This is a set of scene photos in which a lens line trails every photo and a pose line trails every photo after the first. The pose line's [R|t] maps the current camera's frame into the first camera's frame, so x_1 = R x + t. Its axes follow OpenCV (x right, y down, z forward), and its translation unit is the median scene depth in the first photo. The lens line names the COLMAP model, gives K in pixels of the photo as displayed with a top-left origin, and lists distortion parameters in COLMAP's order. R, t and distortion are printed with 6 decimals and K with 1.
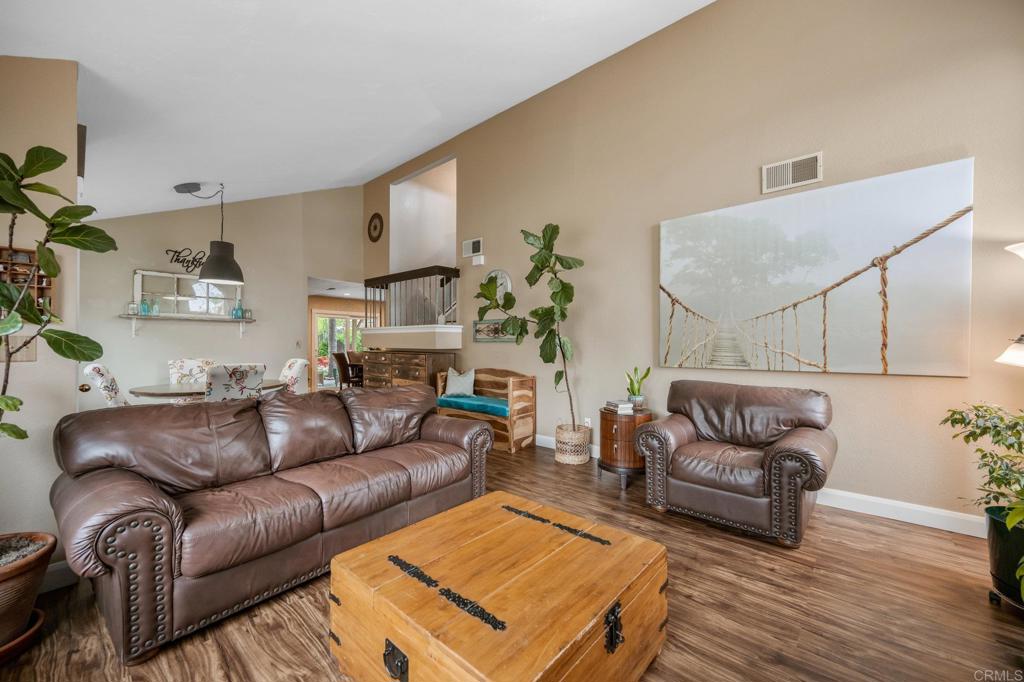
lens RADIAL K [[403.1, 0, 511.0], [0, 403.1, 340.1], [0, 0, 1]] dist [-0.002954, 0.001399]
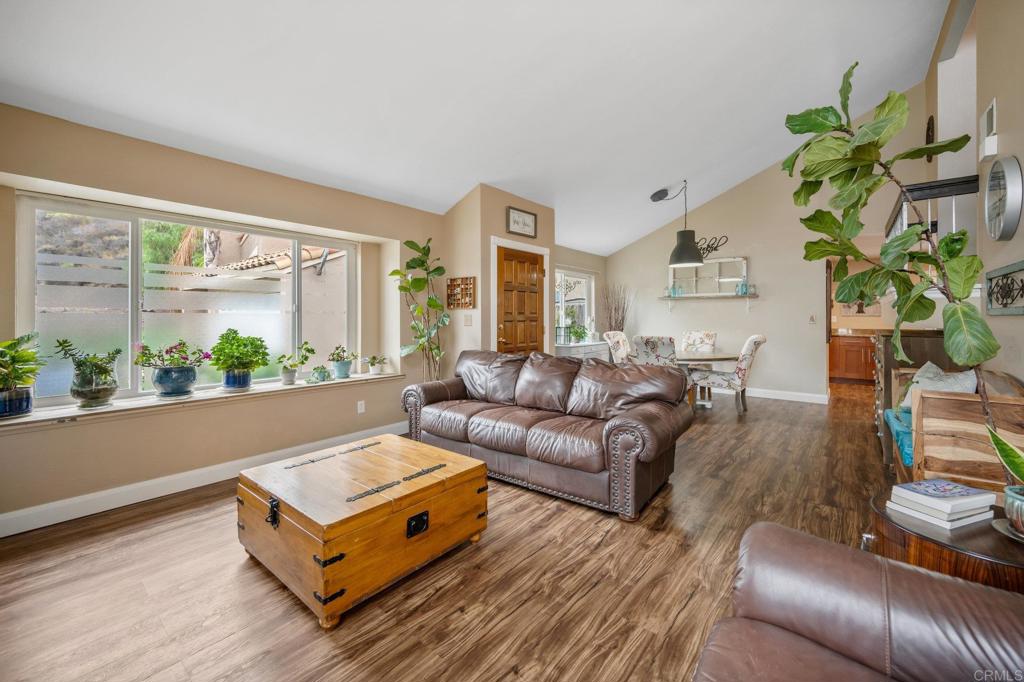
lens RADIAL K [[403.1, 0, 508.9], [0, 403.1, 318.5], [0, 0, 1]] dist [-0.002954, 0.001399]
pose [[0.023582, -0.000158, -0.999722, 0.517507], [0.011115, 0.999938, 0.000104, 0.003257], [0.999660, -0.011115, 0.023582, 0.539478]]
